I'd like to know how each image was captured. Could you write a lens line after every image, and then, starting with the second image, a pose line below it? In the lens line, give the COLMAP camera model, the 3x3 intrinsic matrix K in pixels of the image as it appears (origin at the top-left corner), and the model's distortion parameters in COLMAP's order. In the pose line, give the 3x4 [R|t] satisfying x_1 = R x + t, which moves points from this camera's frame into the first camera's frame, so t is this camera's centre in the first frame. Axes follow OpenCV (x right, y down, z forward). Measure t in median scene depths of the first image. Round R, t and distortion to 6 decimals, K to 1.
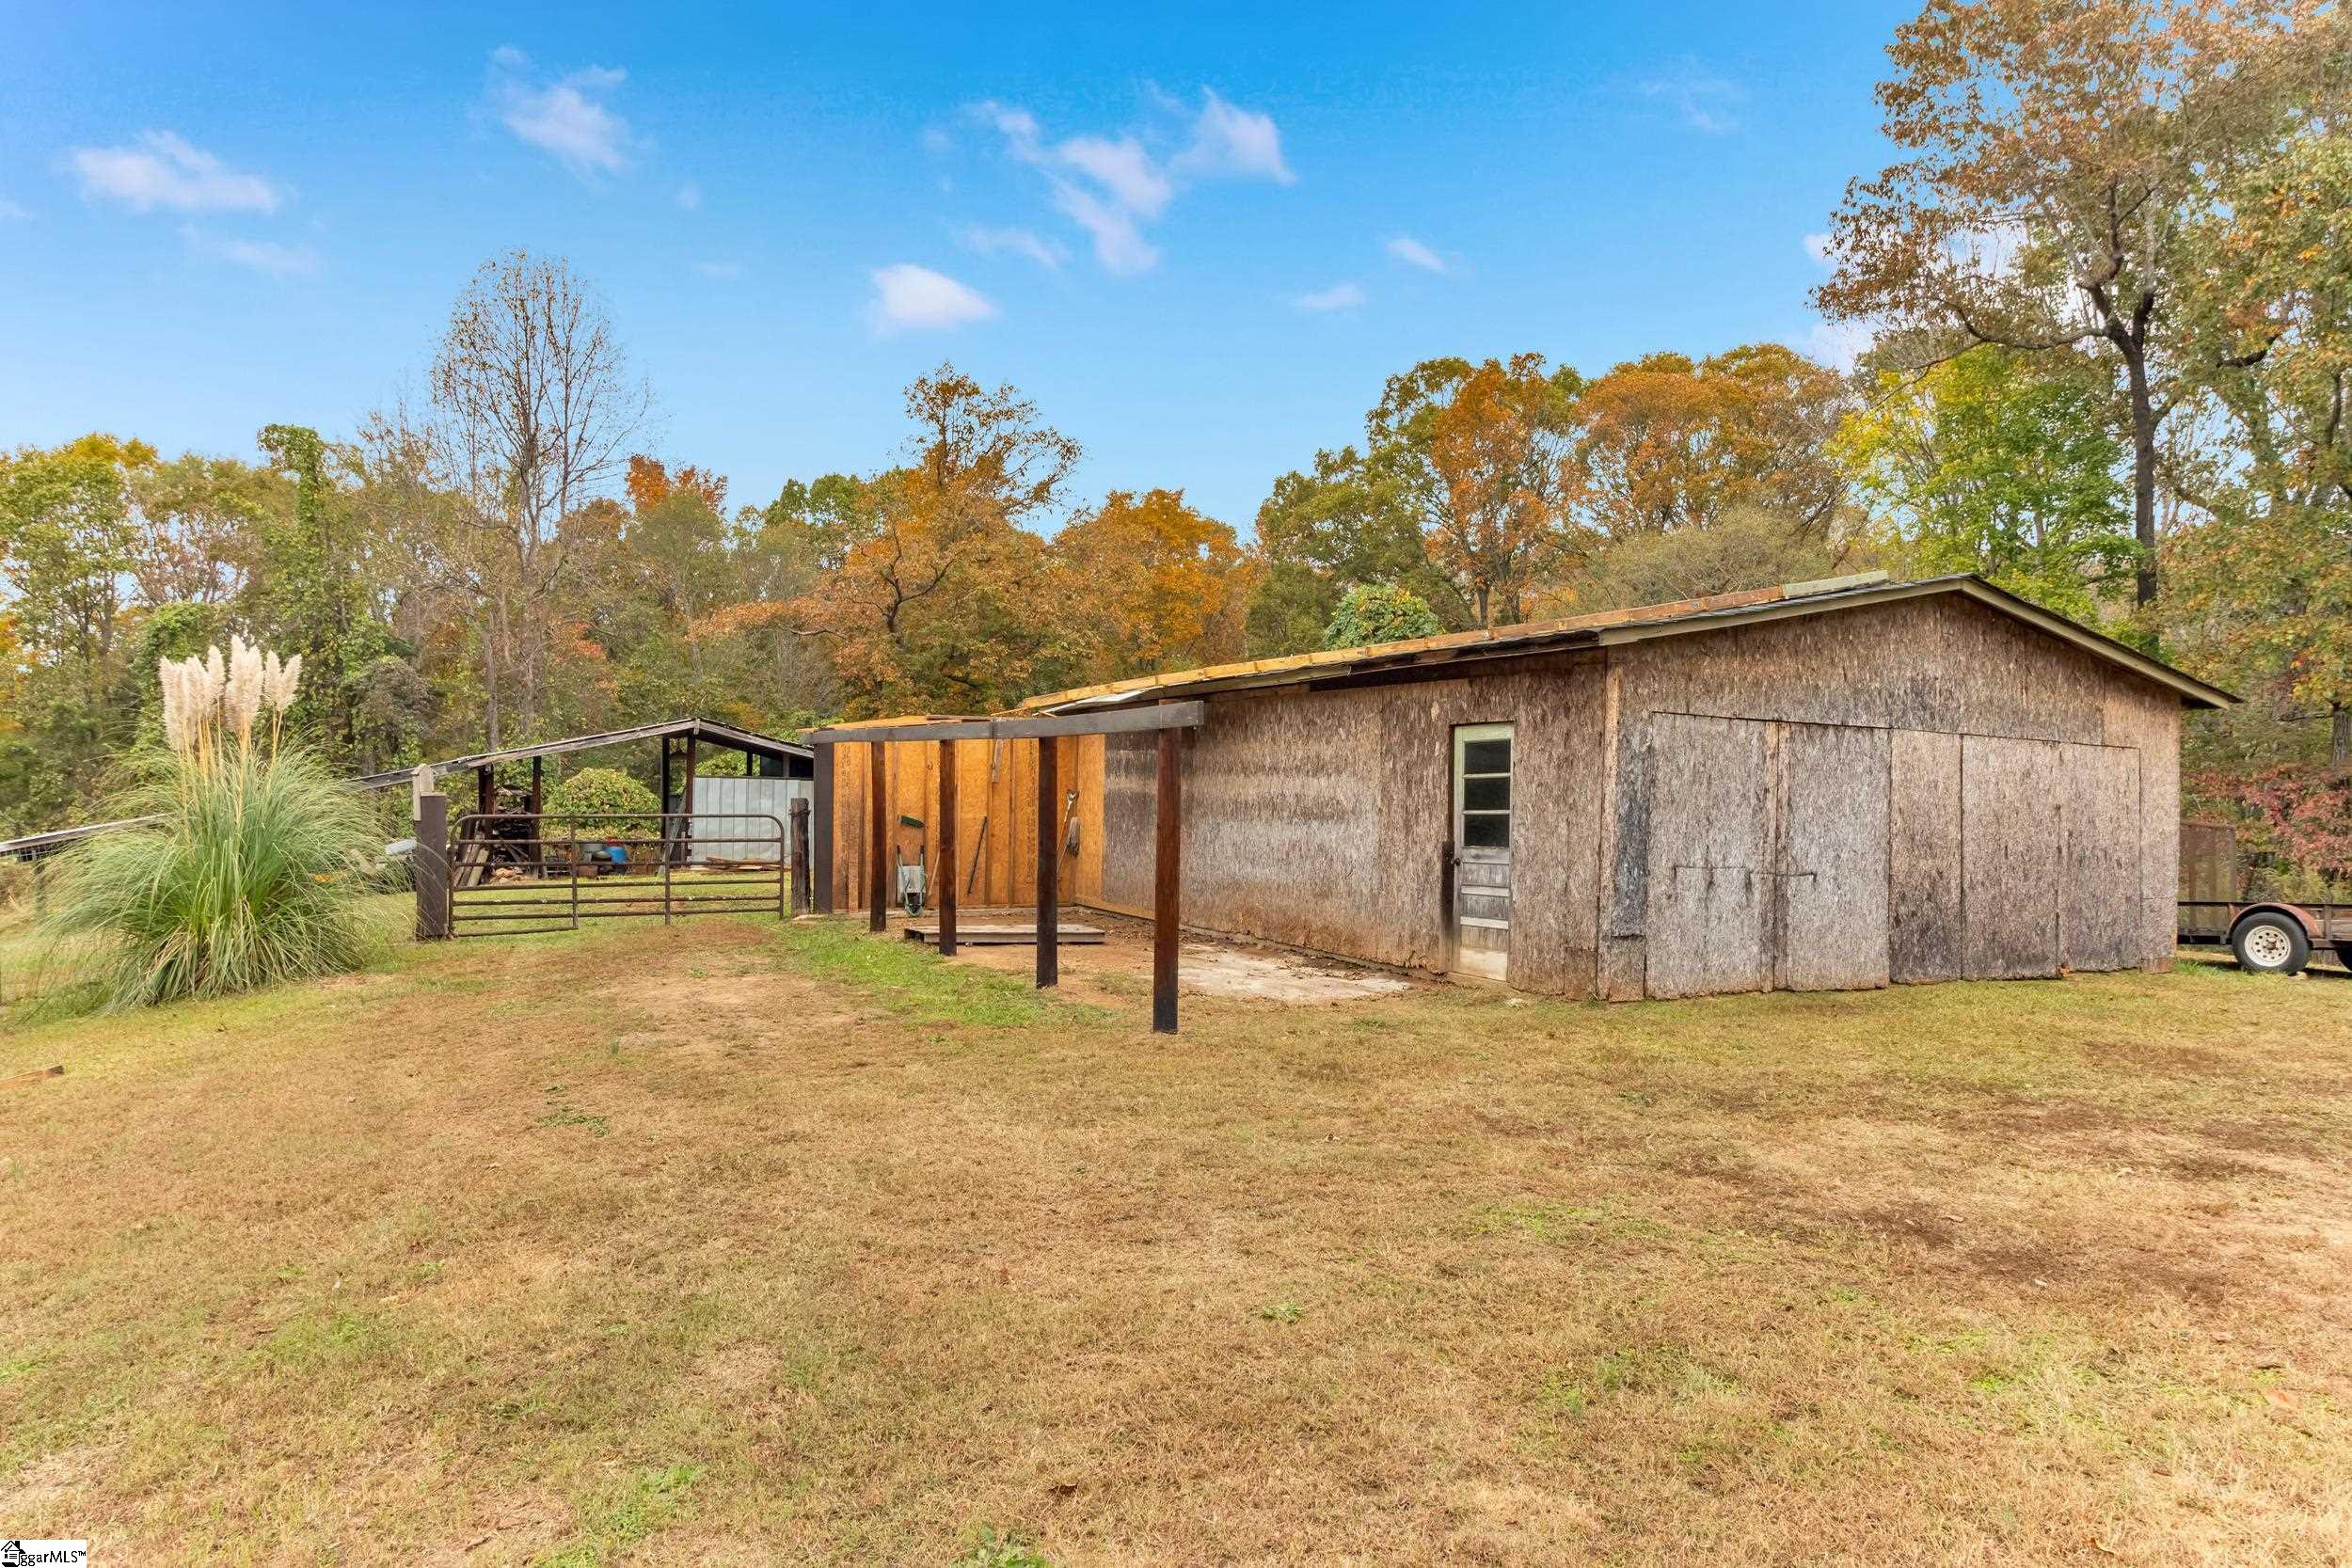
lens RADIAL K [[1424.2, 0, 1175.8], [0, 1424.2, 773.4], [0, 0, 1]] dist [0.002634, 0.000128]
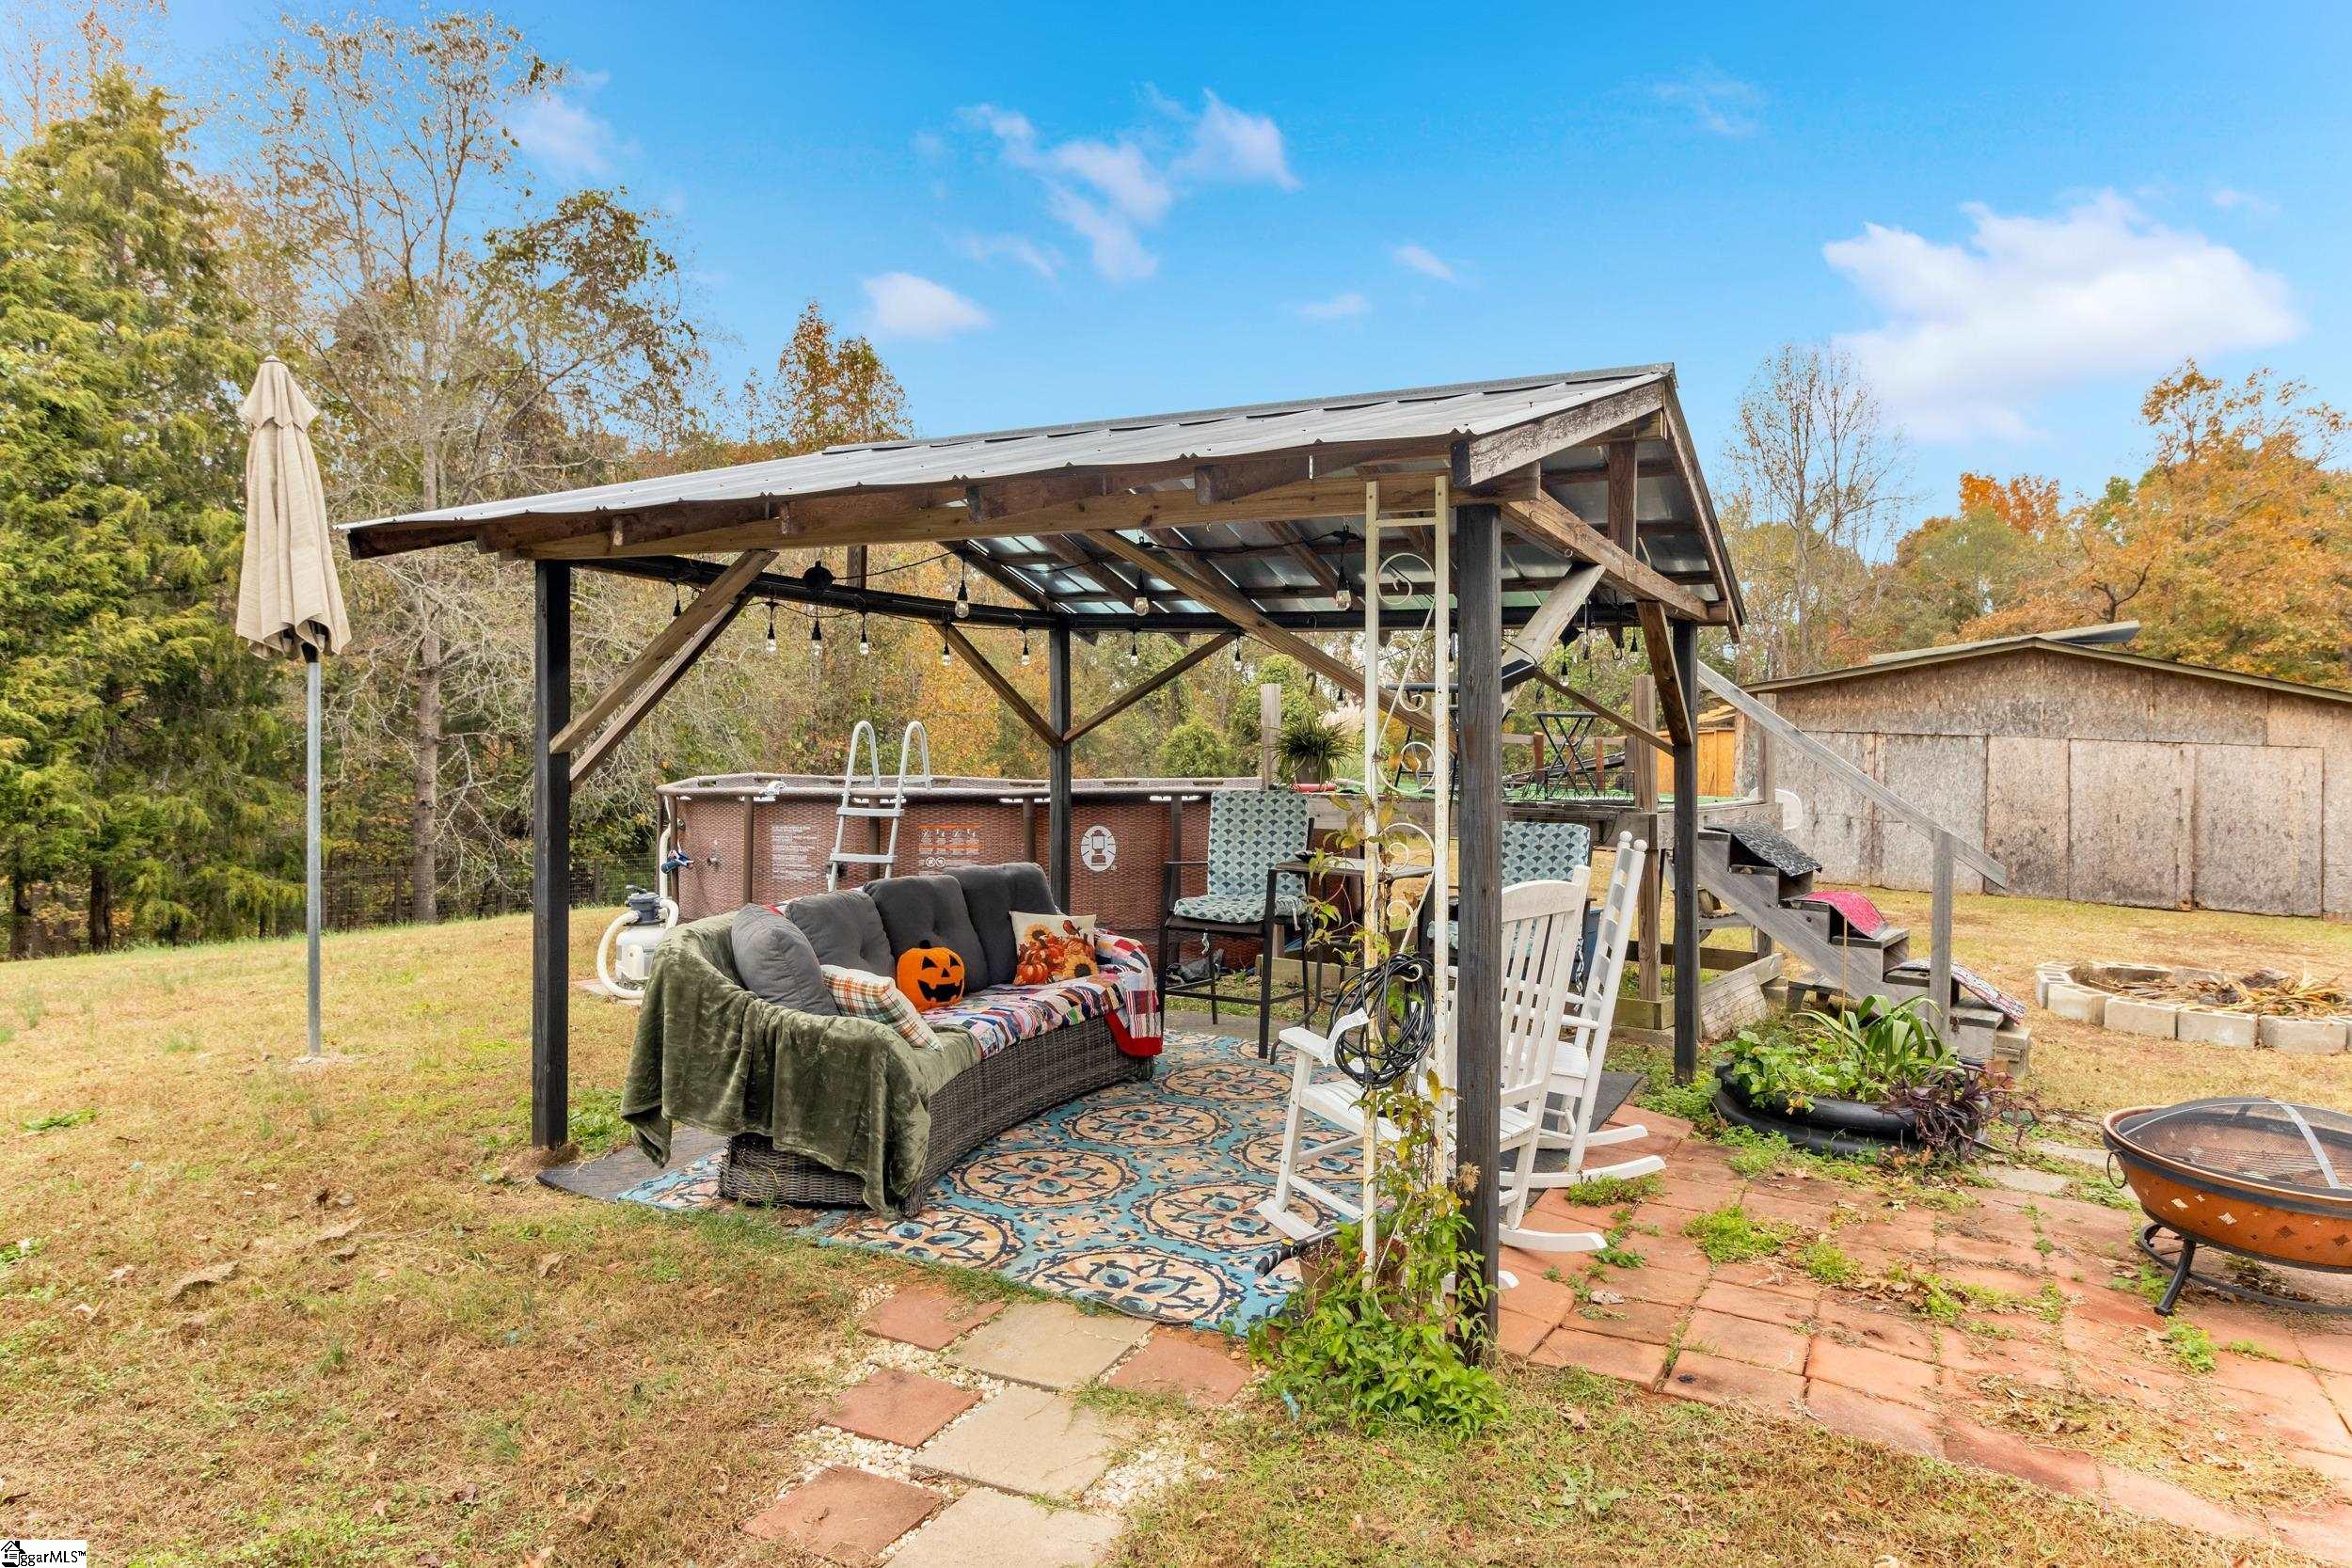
lens RADIAL K [[1424.2, 0, 1176.4], [0, 1424.2, 777.7], [0, 0, 1]] dist [0.002634, 0.000128]
pose [[0.558079, 0.016524, -0.829623, 1.268848], [-0.013195, 0.999852, 0.011038, 0.009253], [0.829683, 0.004786, 0.558215, -0.628825]]
